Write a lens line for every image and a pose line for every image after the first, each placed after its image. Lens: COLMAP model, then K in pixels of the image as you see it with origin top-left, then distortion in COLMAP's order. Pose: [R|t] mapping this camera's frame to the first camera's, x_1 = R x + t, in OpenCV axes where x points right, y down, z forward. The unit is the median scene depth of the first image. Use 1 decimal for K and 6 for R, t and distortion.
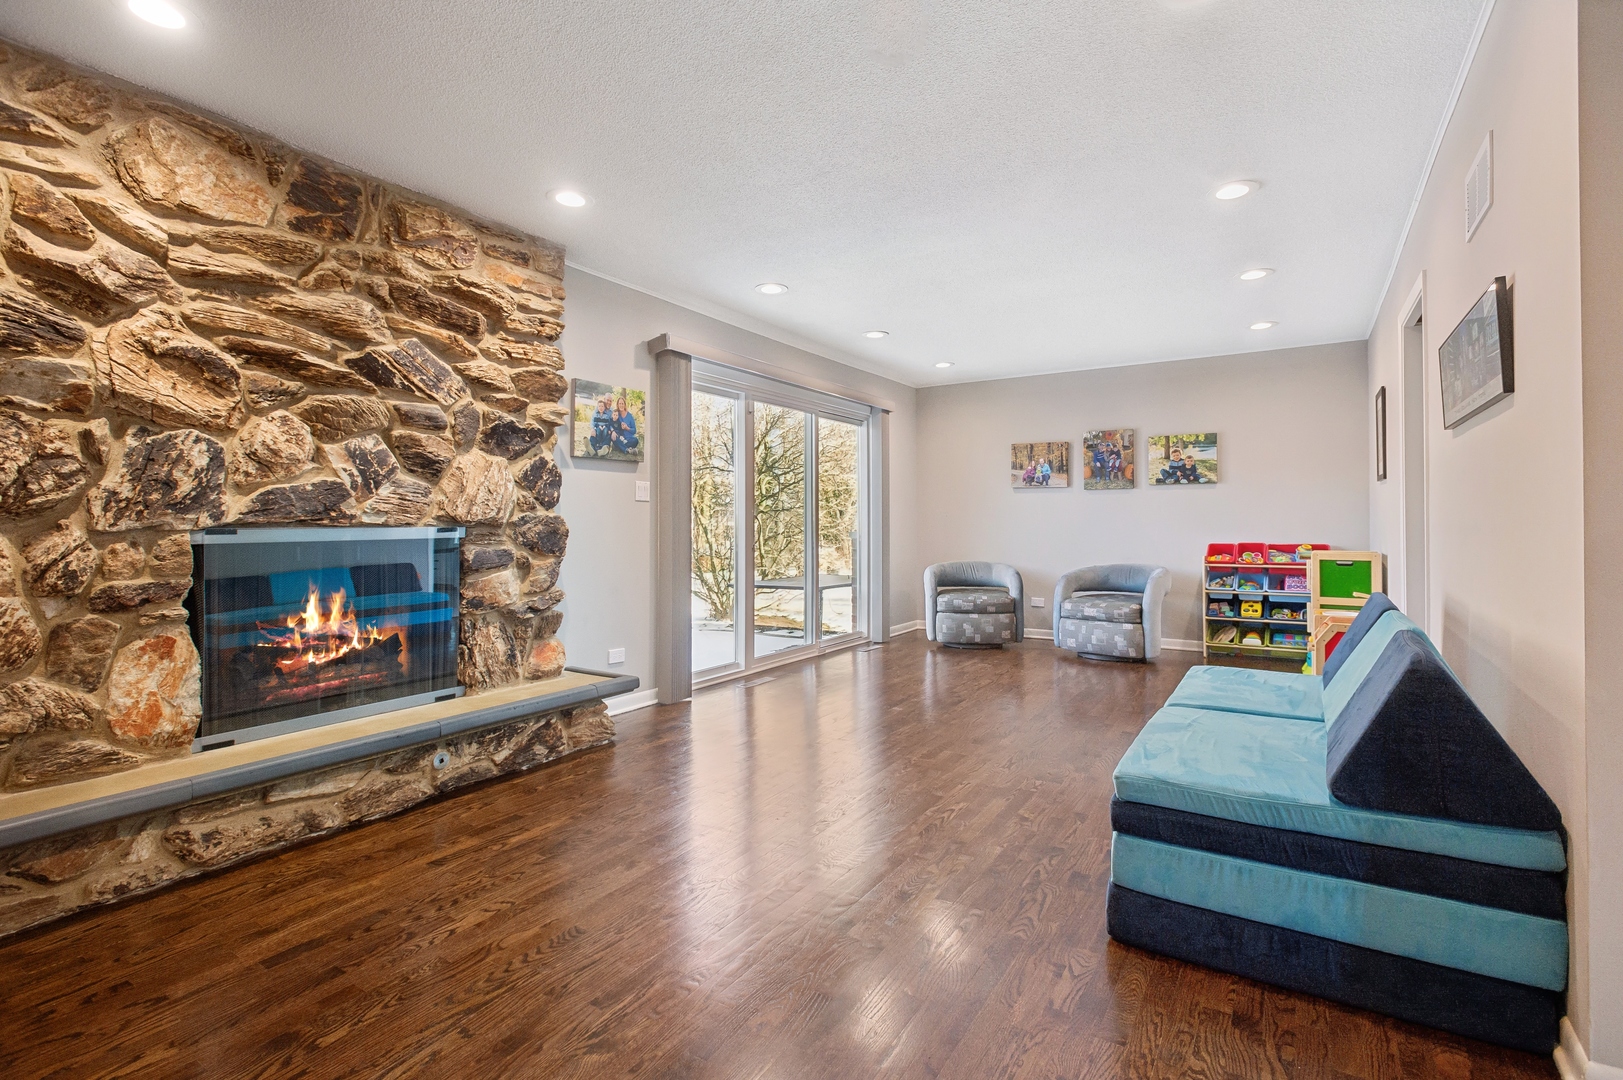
lens RADIAL K [[771.7, 0, 805.7], [0, 771.7, 514.9], [0, 0, 1]] dist [0.002771, 0.000111]
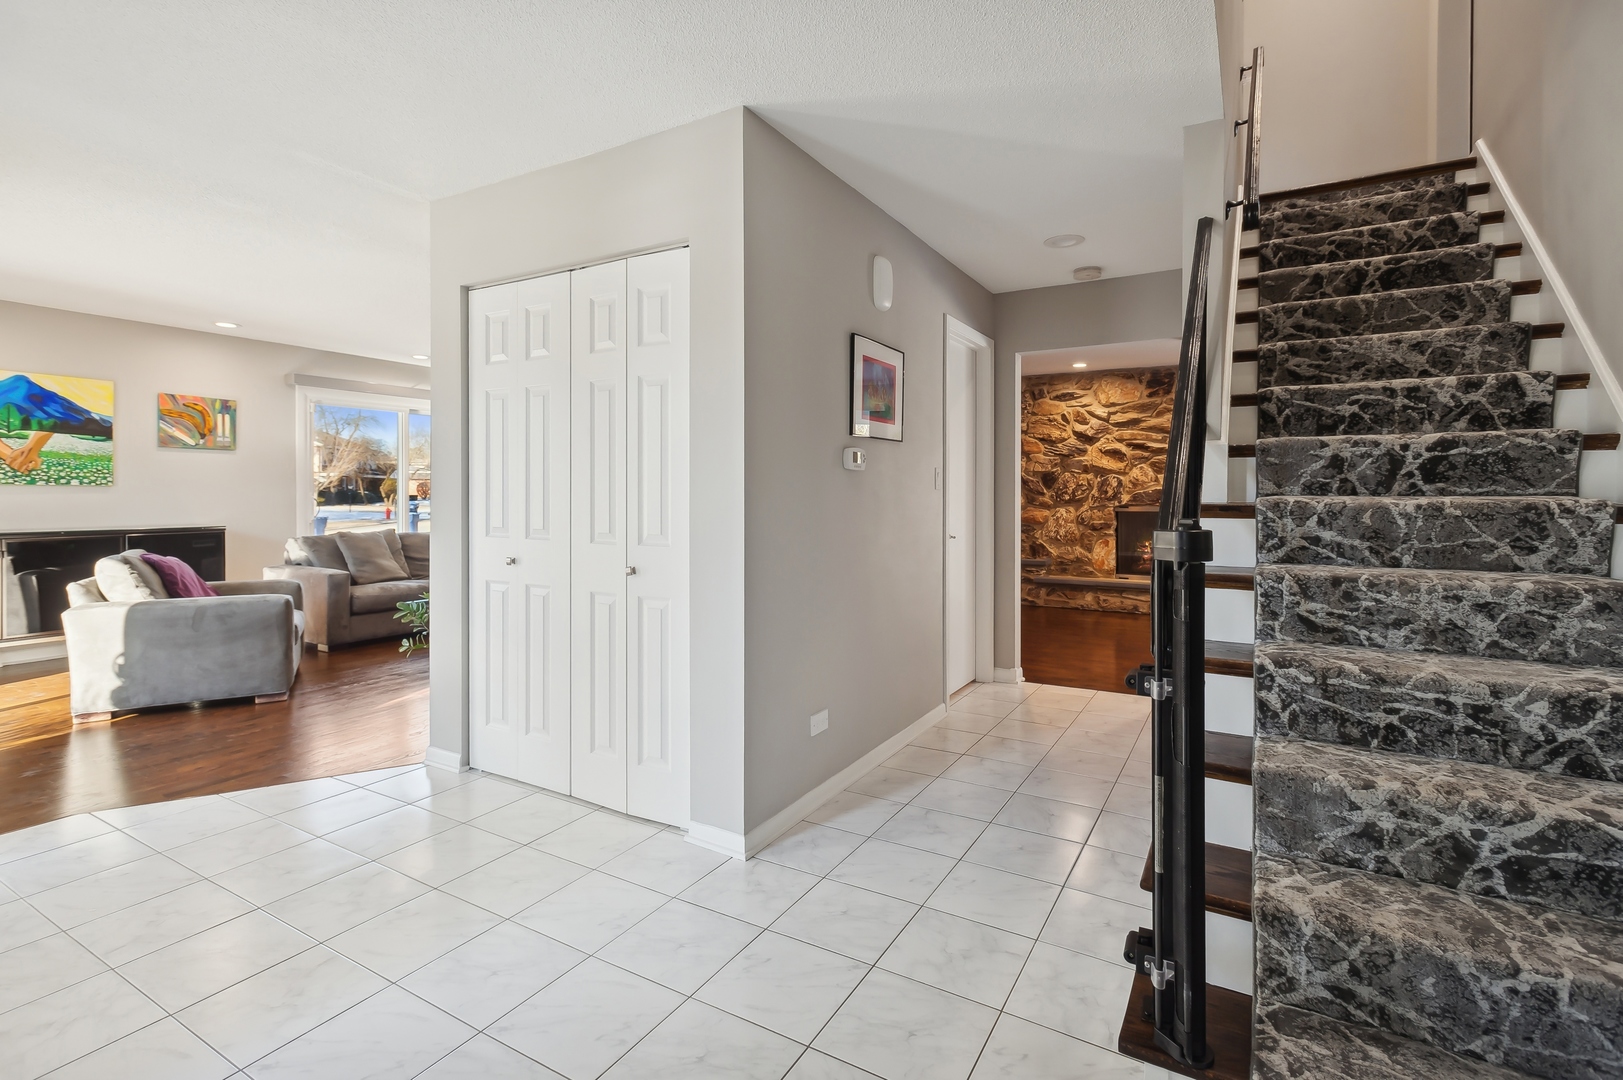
lens RADIAL K [[771.7, 0, 810.1], [0, 771.7, 502.1], [0, 0, 1]] dist [0.002771, 0.000111]
pose [[0.035698, 0.013004, -0.999278, 2.274214], [0.009935, 0.999861, 0.013367, -0.052089], [0.999313, -0.010405, 0.035564, -0.333403]]
